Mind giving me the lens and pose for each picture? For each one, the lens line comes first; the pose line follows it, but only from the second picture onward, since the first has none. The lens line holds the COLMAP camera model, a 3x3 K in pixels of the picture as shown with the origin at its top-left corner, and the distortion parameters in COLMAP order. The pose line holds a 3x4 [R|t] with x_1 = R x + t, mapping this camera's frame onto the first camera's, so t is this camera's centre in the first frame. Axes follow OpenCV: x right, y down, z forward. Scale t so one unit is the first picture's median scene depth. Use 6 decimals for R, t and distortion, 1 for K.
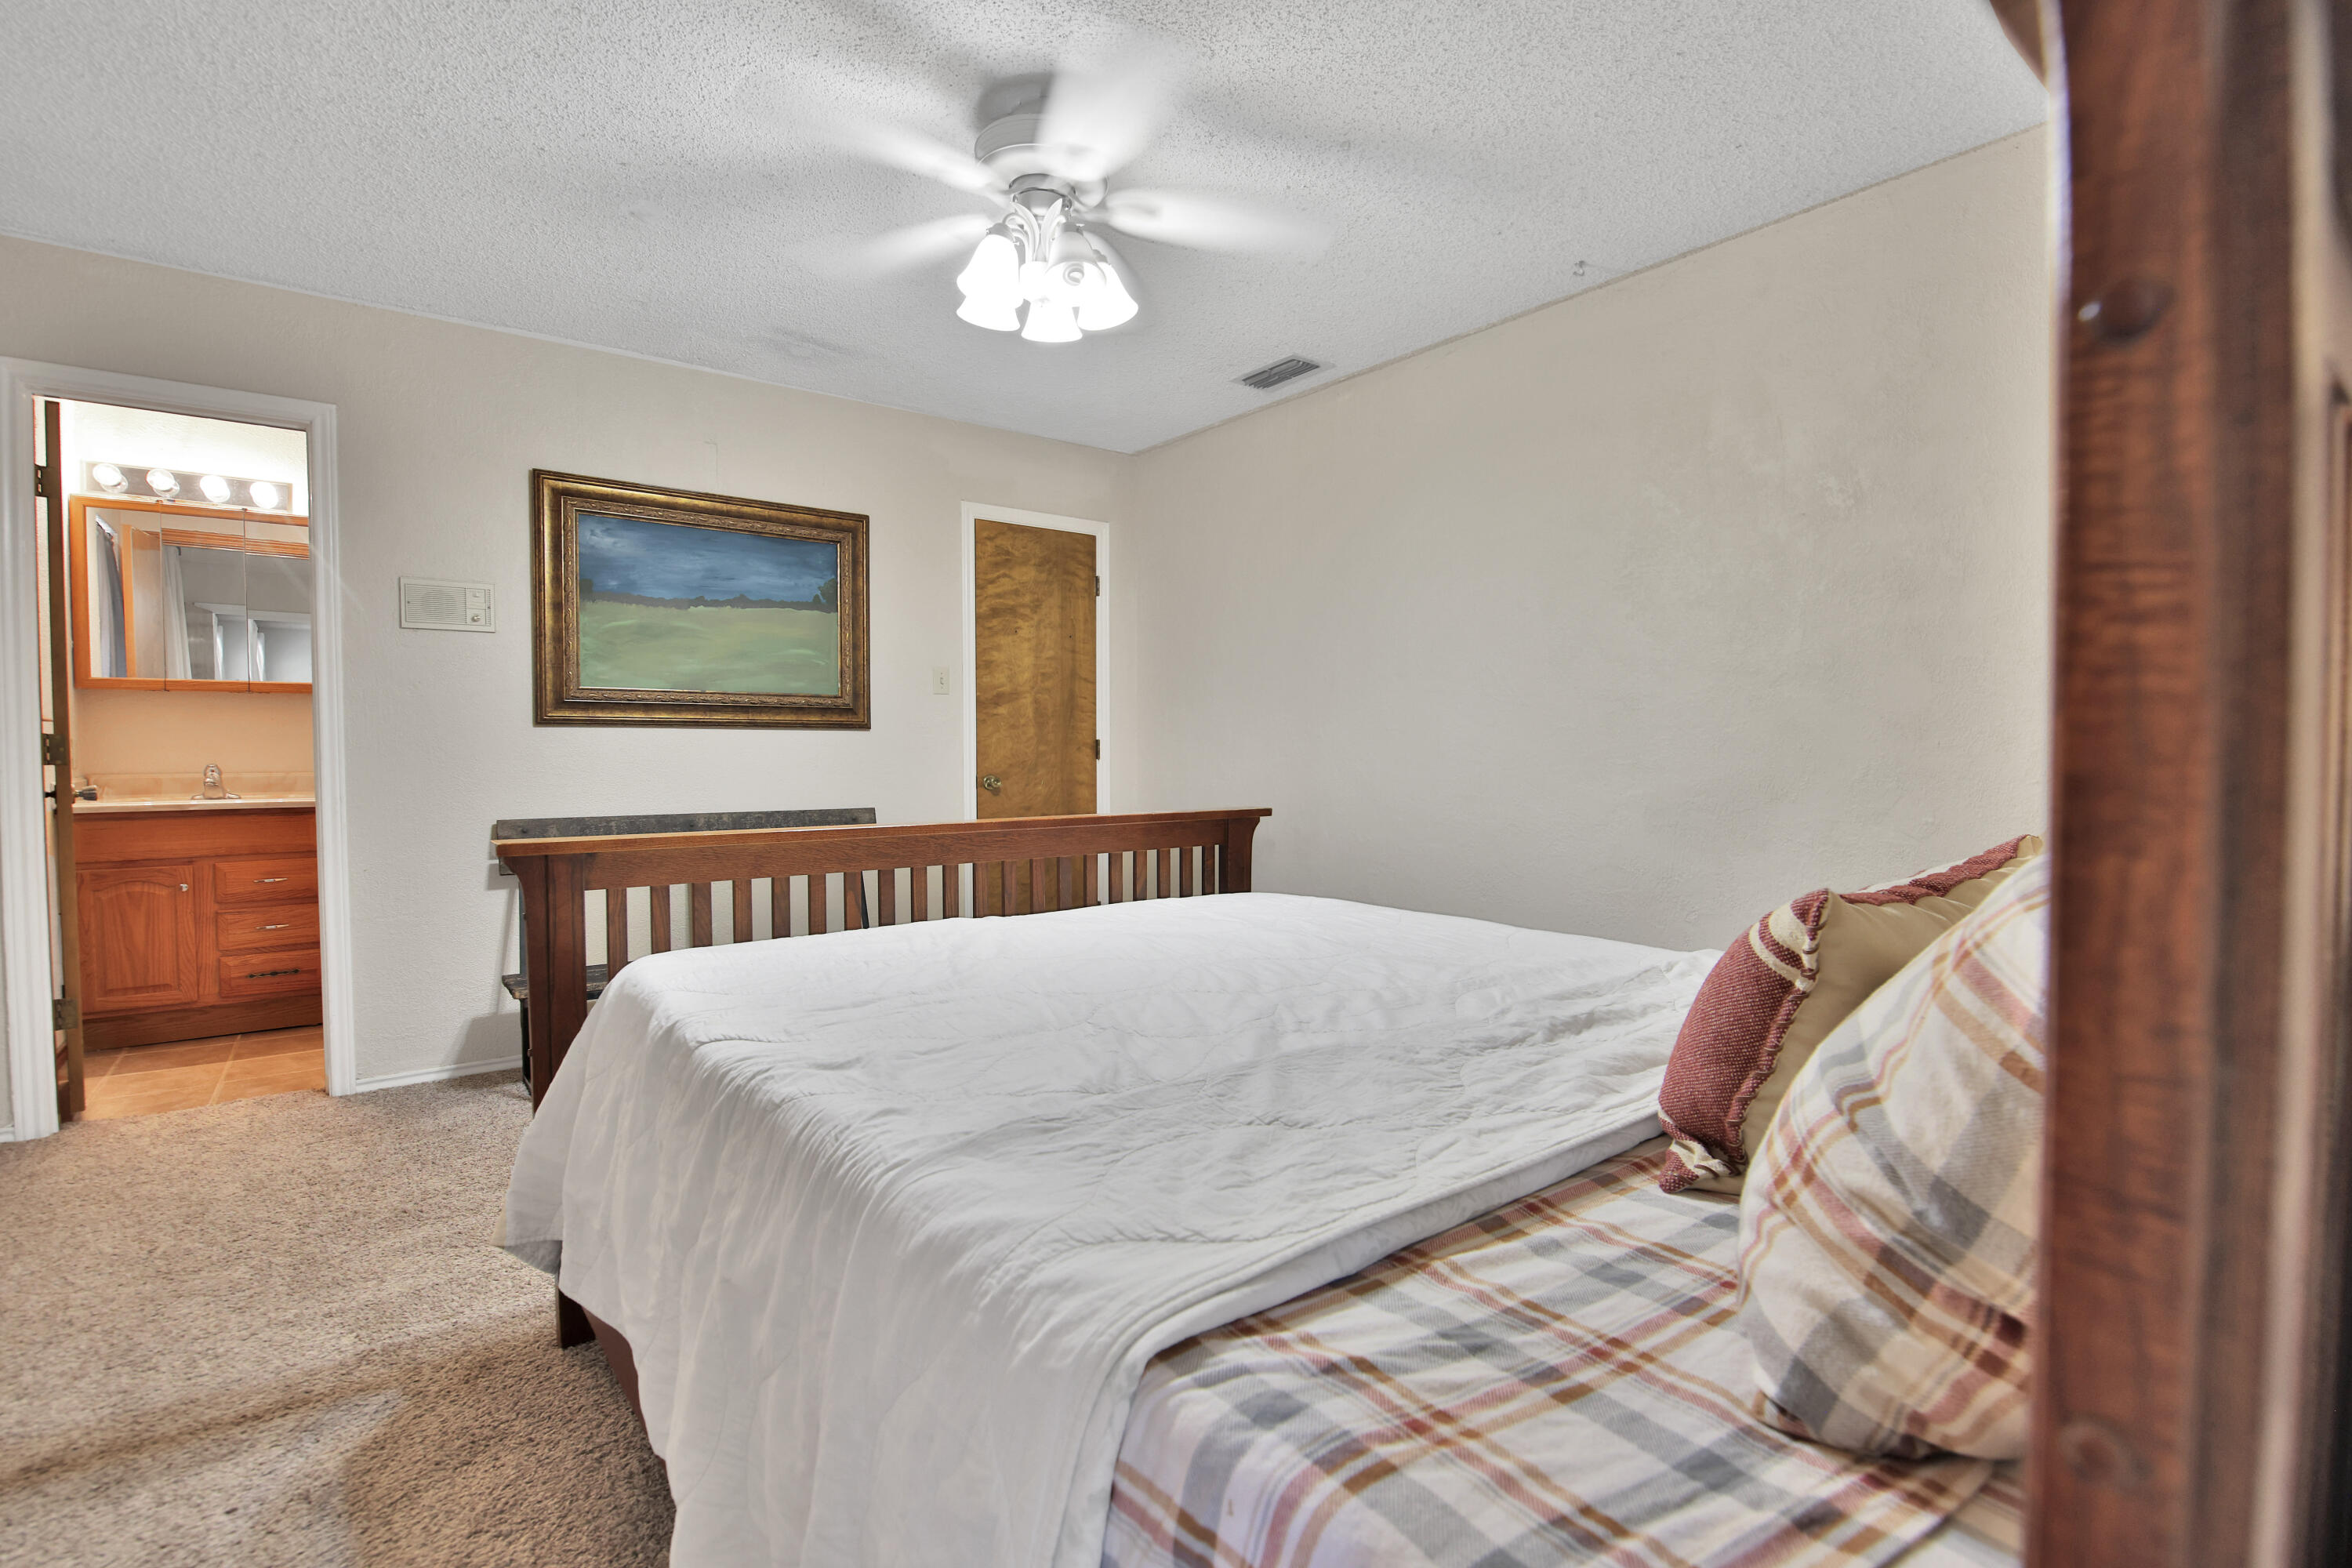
lens RADIAL K [[1084.3, 0, 1204.2], [0, 1084.3, 774.5], [0, 0, 1]] dist [-0.000660, -0.011231]
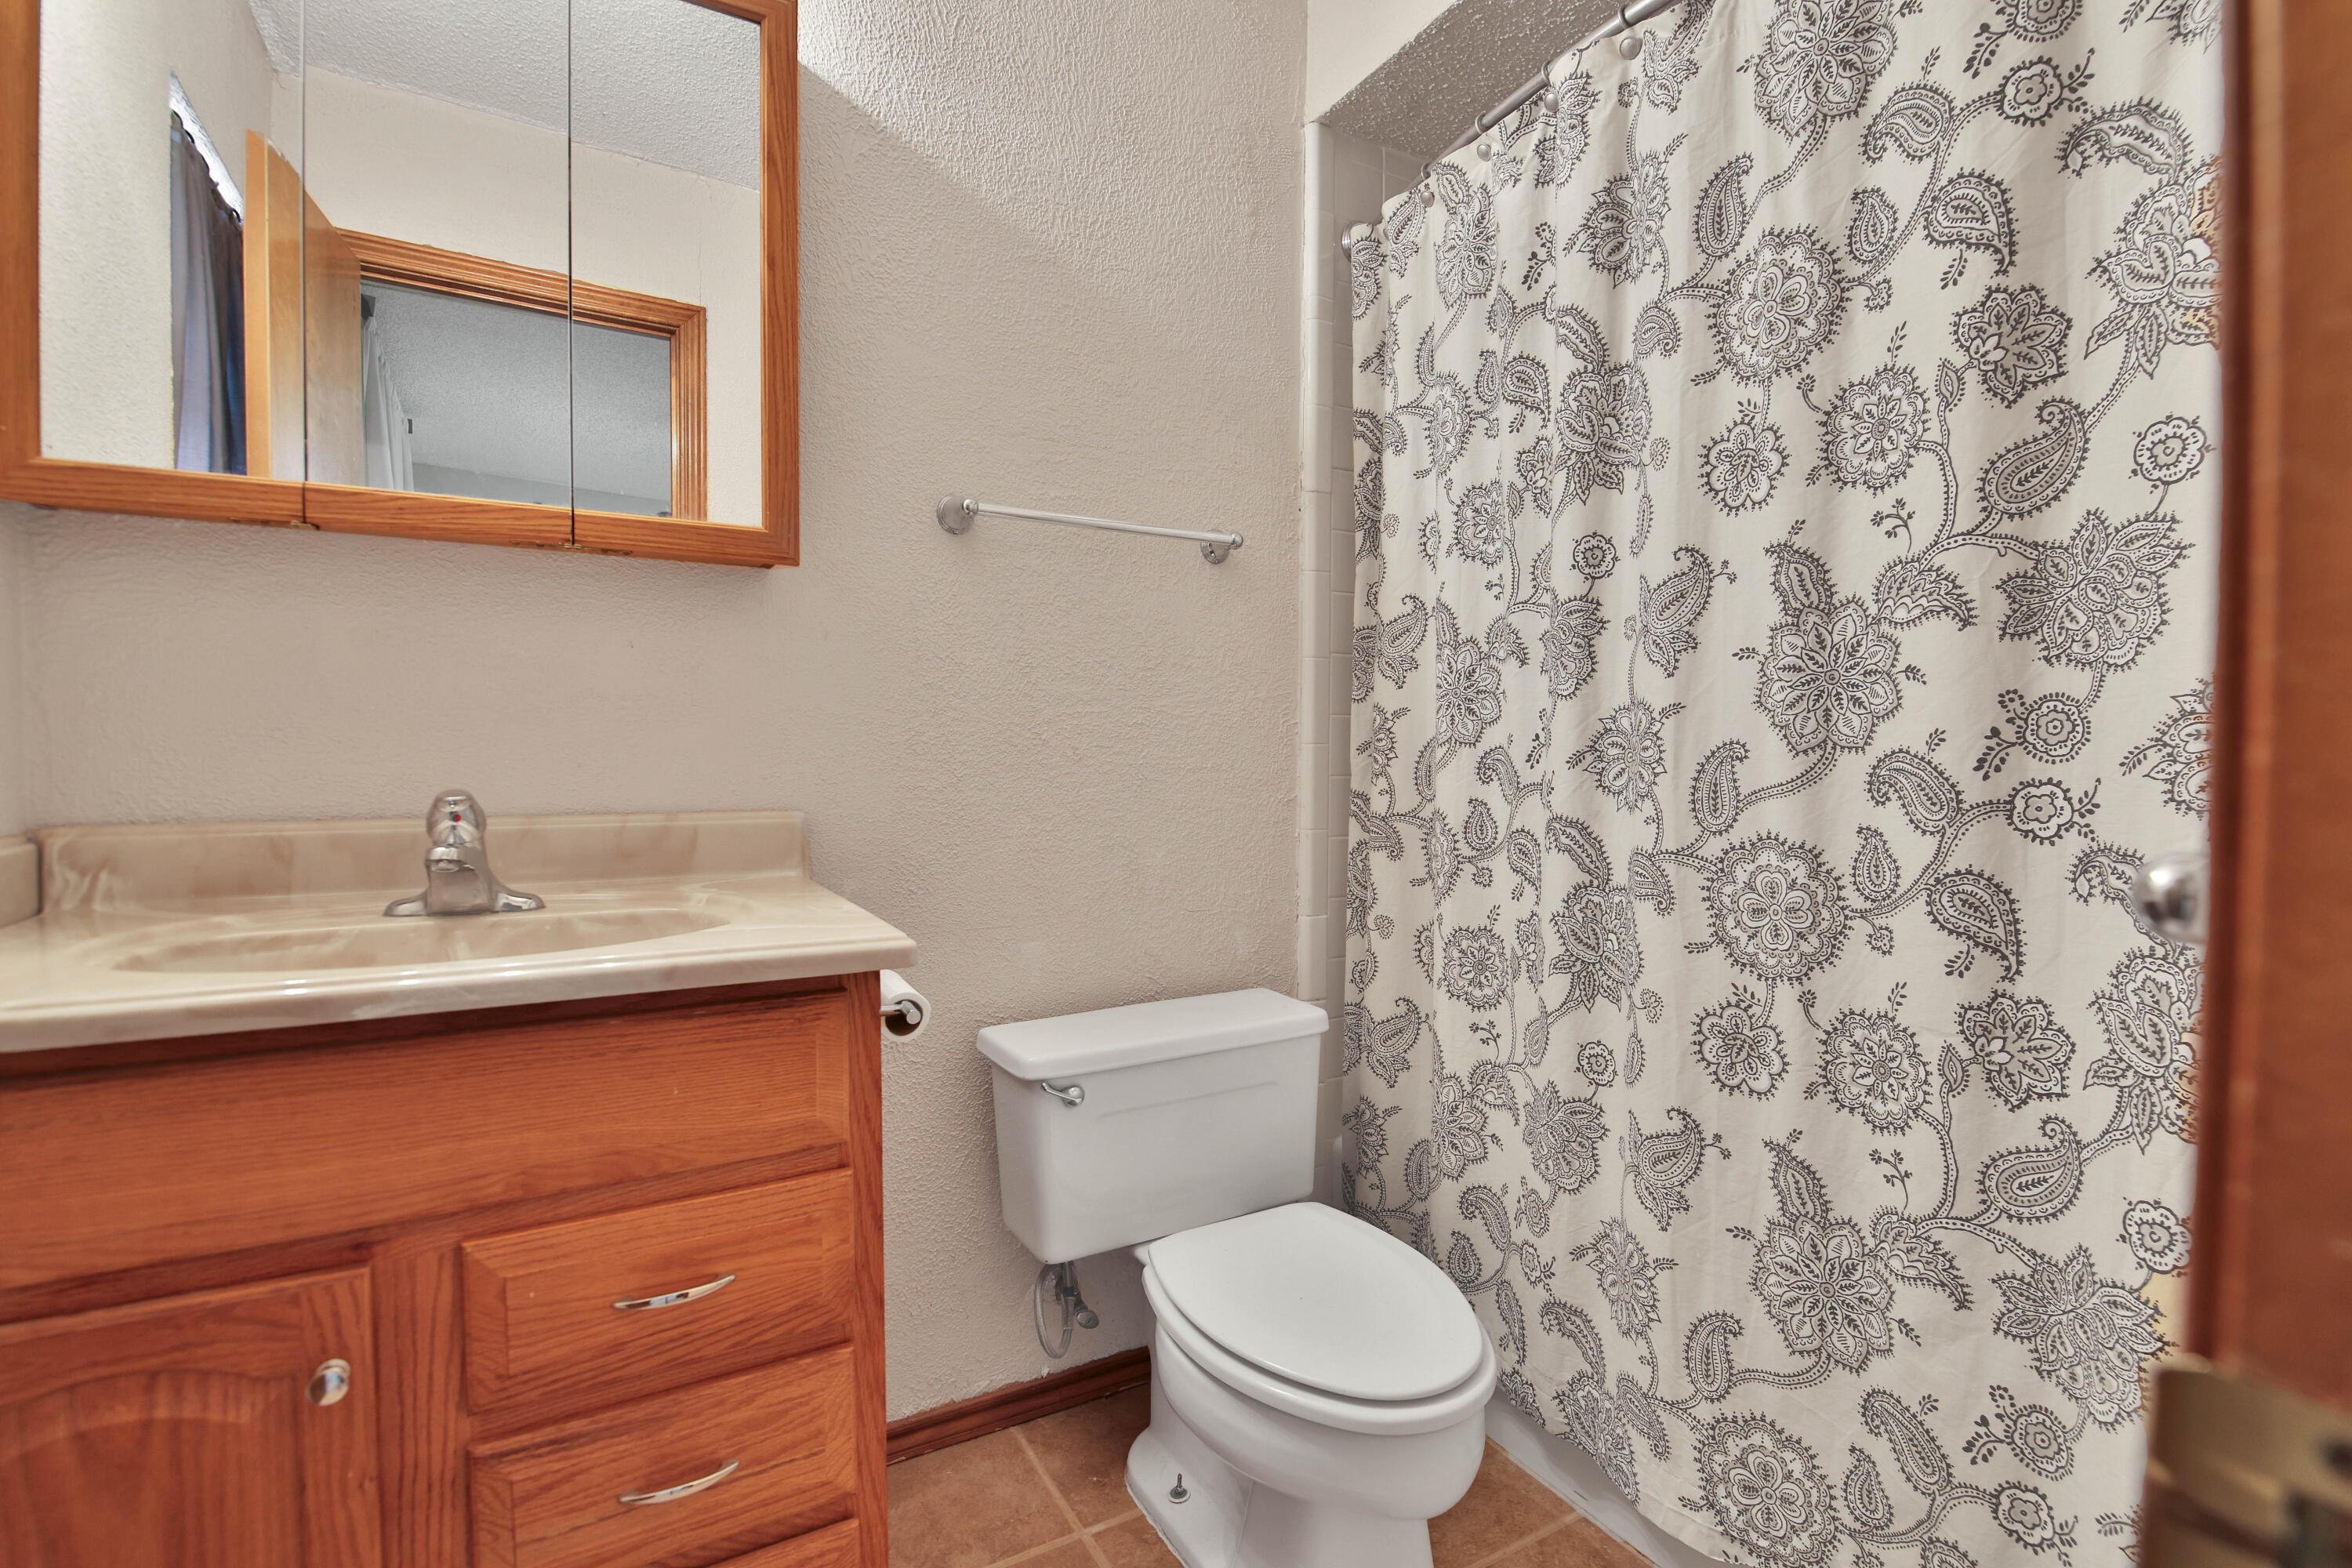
lens RADIAL K [[1084.3, 0, 1204.2], [0, 1084.3, 774.5], [0, 0, 1]] dist [-0.000660, -0.011231]
pose [[0.990347, 0.009251, -0.138299, -0.736796], [-0.010003, 0.999939, -0.004744, -0.015888], [0.138246, 0.006082, 0.990379, 0.797677]]
